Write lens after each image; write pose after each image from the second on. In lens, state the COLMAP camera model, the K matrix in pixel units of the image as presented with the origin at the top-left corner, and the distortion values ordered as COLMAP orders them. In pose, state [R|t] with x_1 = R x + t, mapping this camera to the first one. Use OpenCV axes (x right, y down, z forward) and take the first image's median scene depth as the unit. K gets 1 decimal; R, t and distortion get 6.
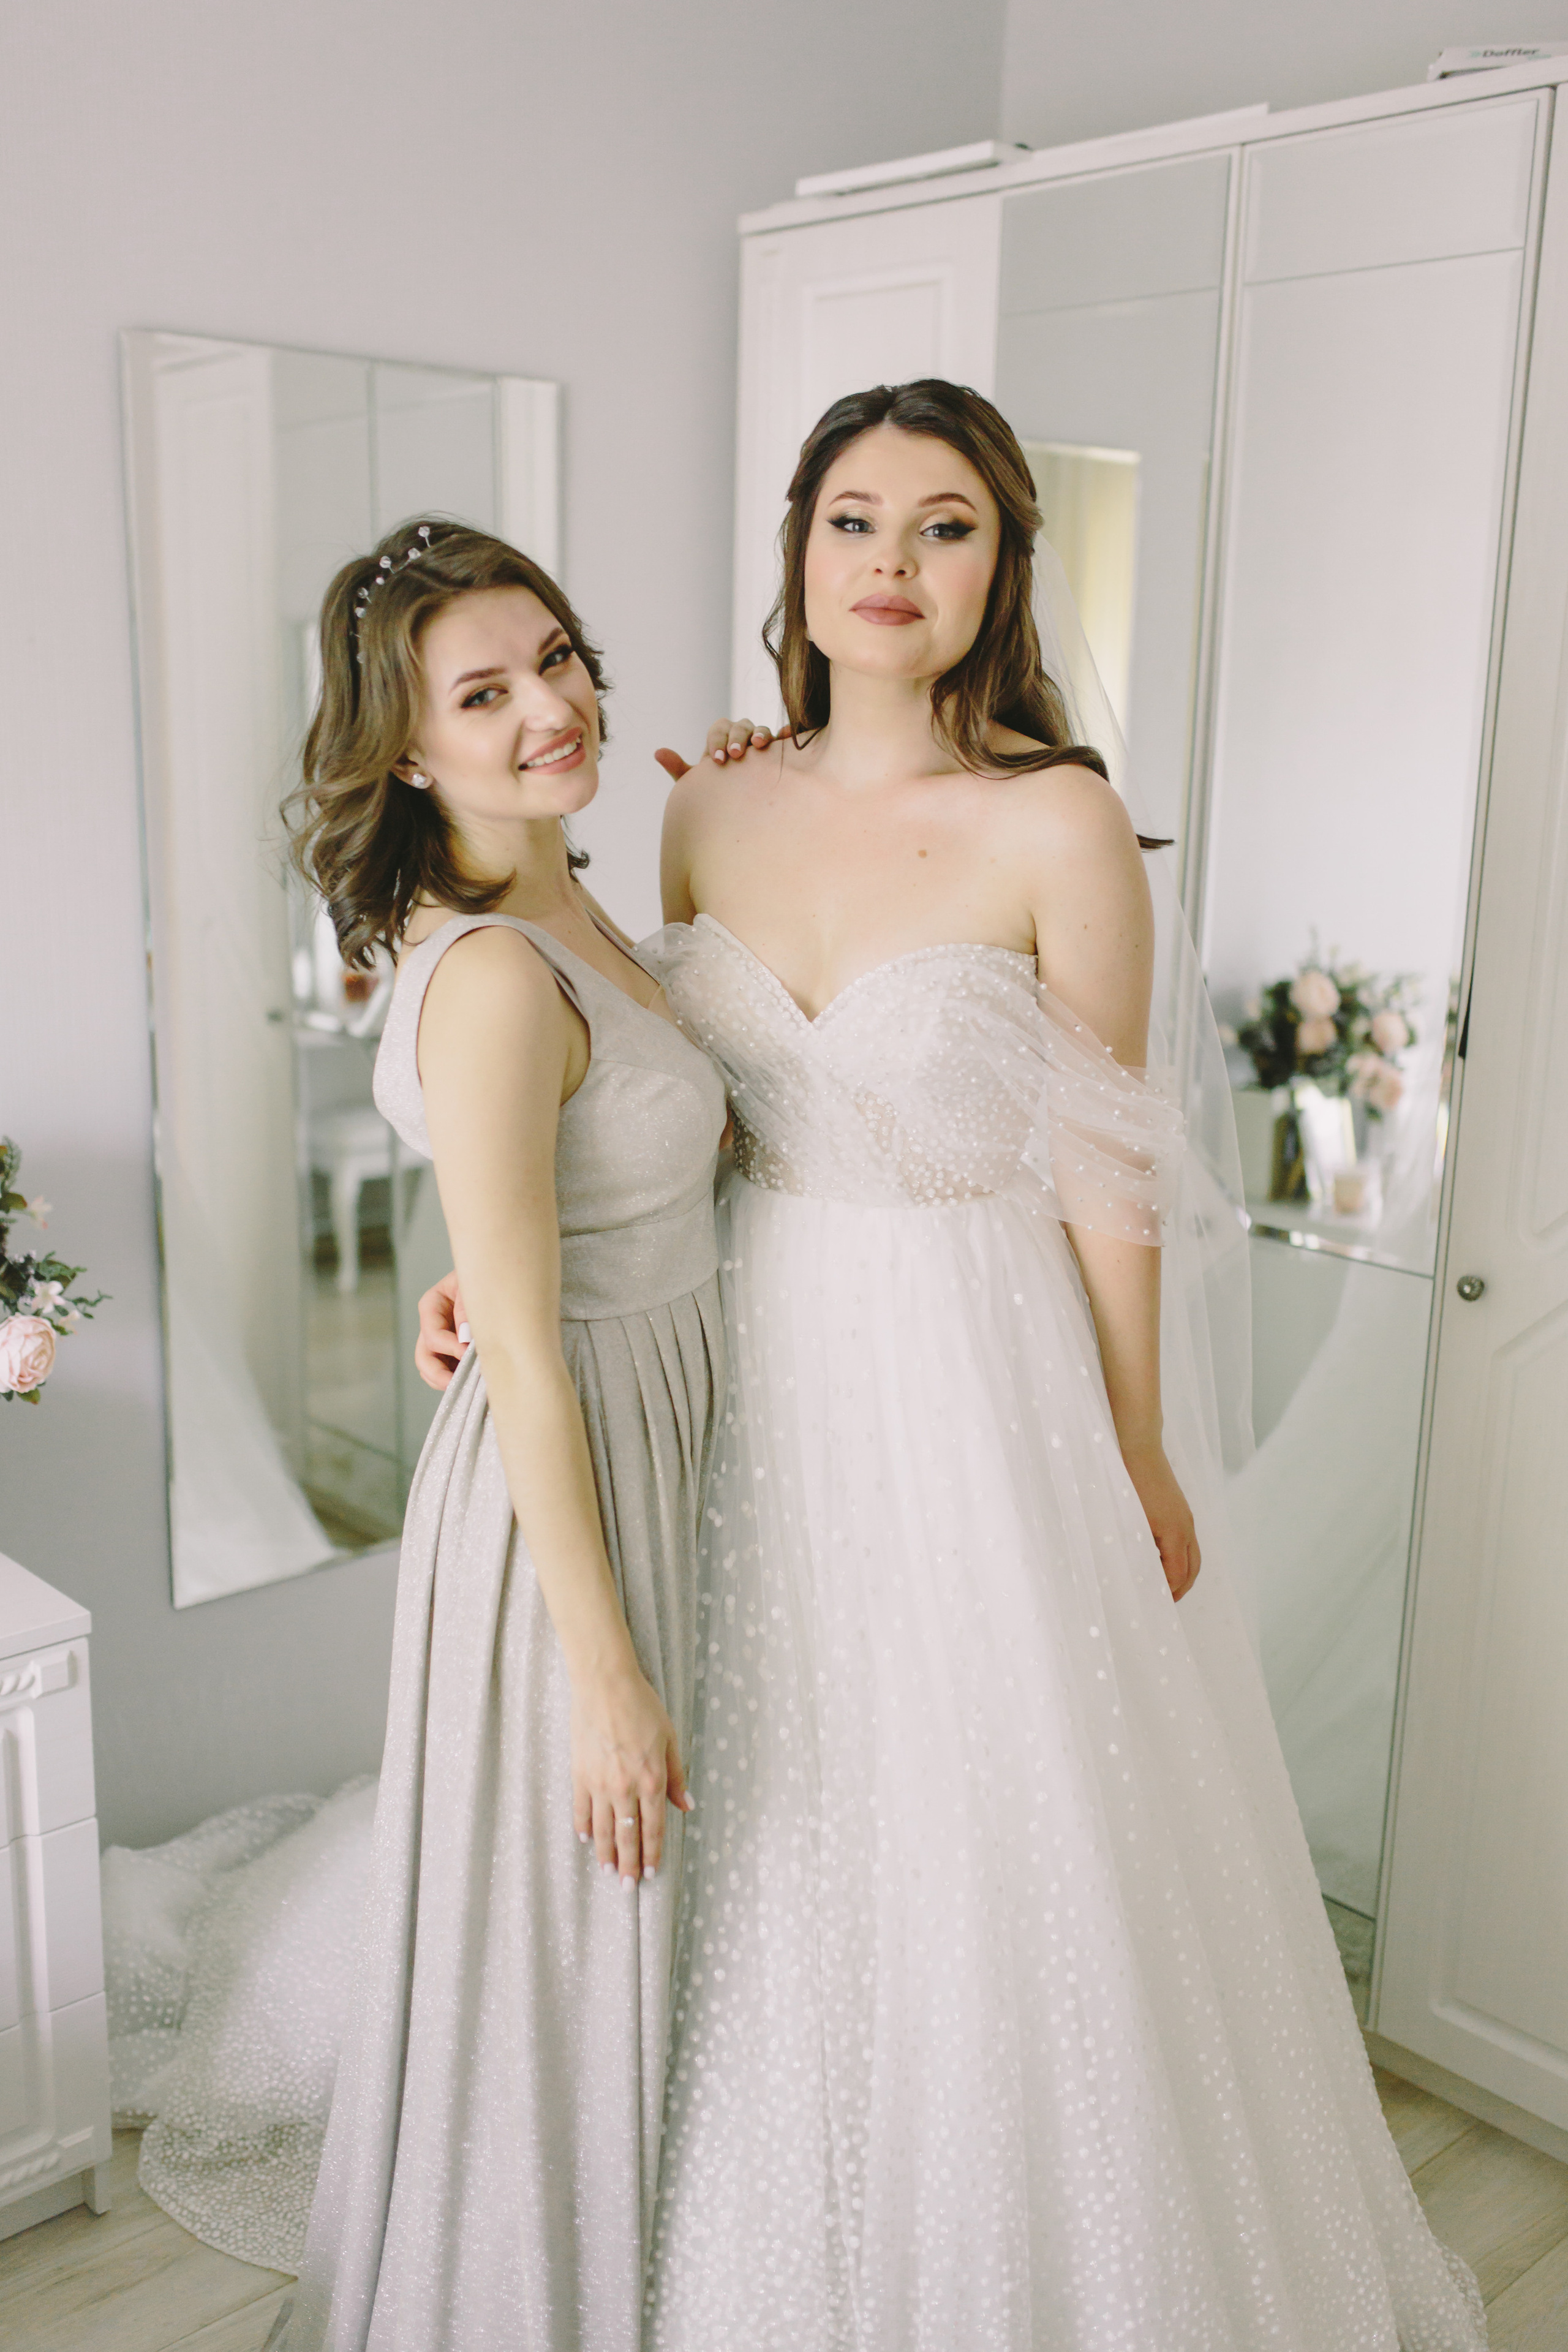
lens RADIAL K [[2127.4, 0, 879.7], [0, 2127.4, 1179.0], [0, 0, 1]] dist [0.004555, 0.028166]
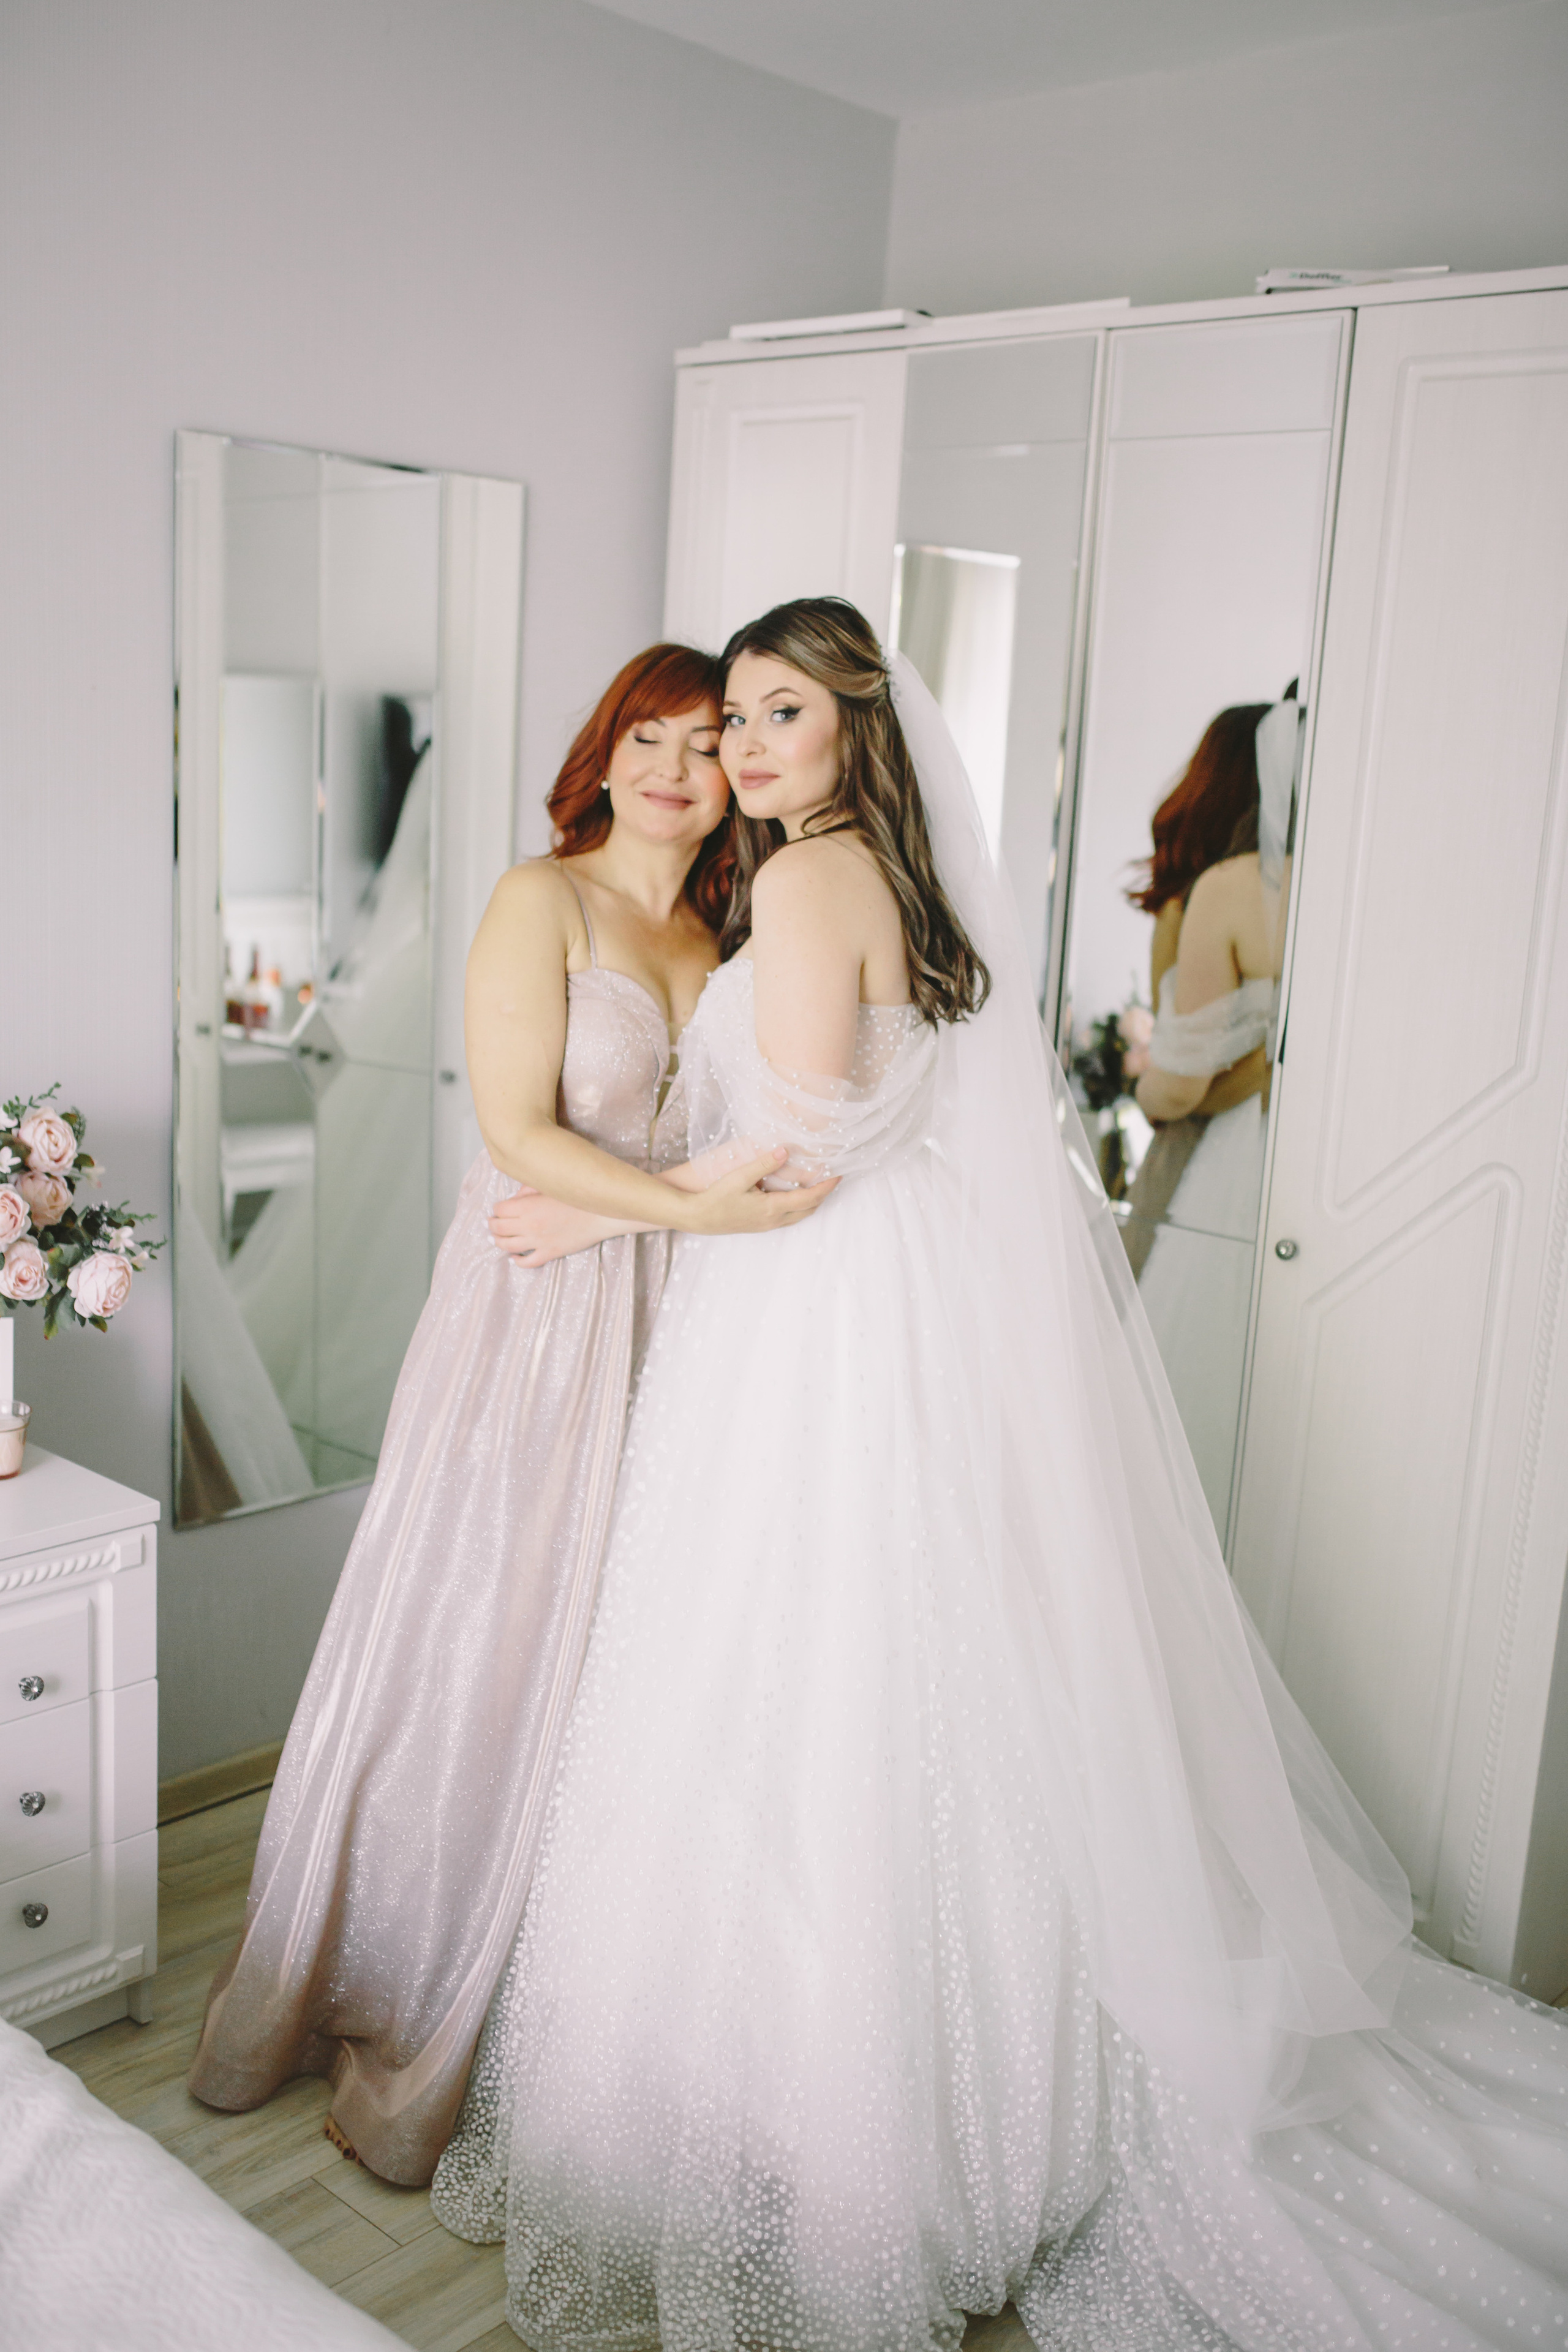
lens RADIAL K [[2127.4, 0, 879.7], [0, 2127.4, 1179.0], [0, 0, 1]] dist [0.004555, 0.028166]
pose [[0.994507, 0.013232, 0.103833, -0.090806], [-0.010460, 0.999575, -0.027204, 0.047992], [-0.104149, 0.025969, 0.994223, -0.220980]]
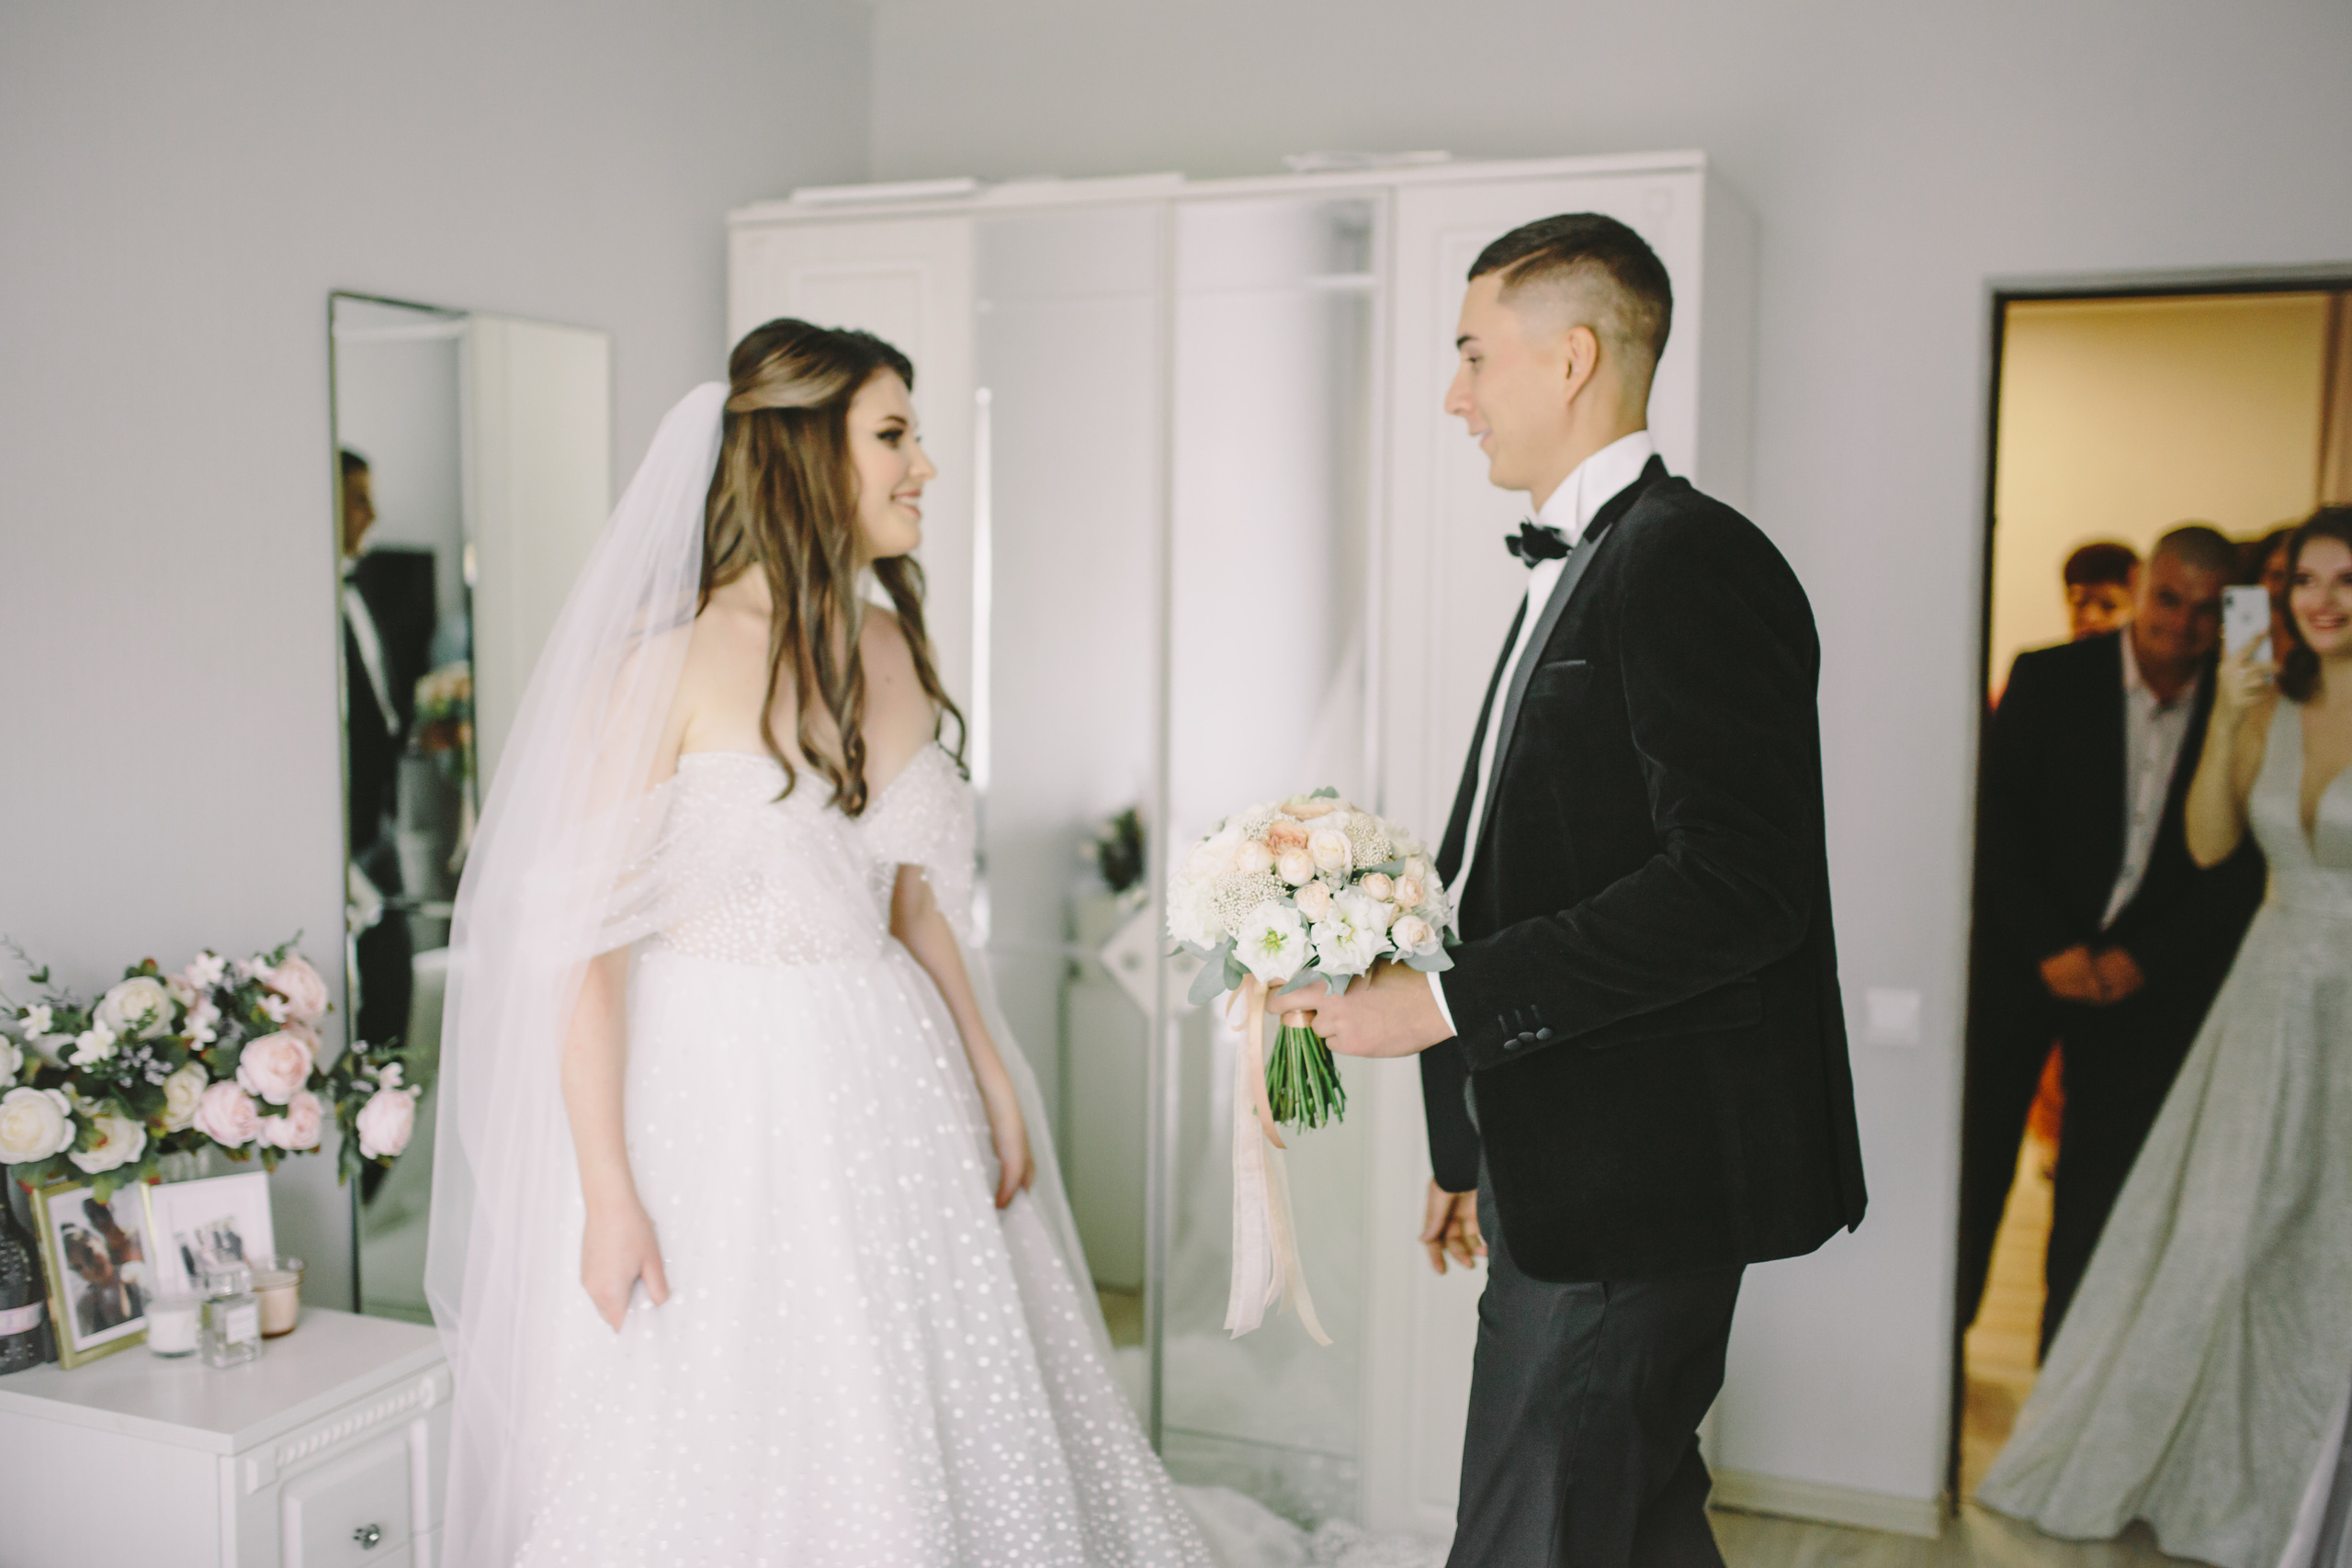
lens RADIAL K [[2127.2, 0, 1176.0], [0, 2127.2, 784.0], [0, 0, 1]] dist [0.004555, 0.028166]
pose [[0.921392, -0.051707, 0.385180, -0.423659], [0.099222, 0.989562, -0.104510, 0.059082], [-0.375755, 0.134513, 0.916905, -0.282748]]
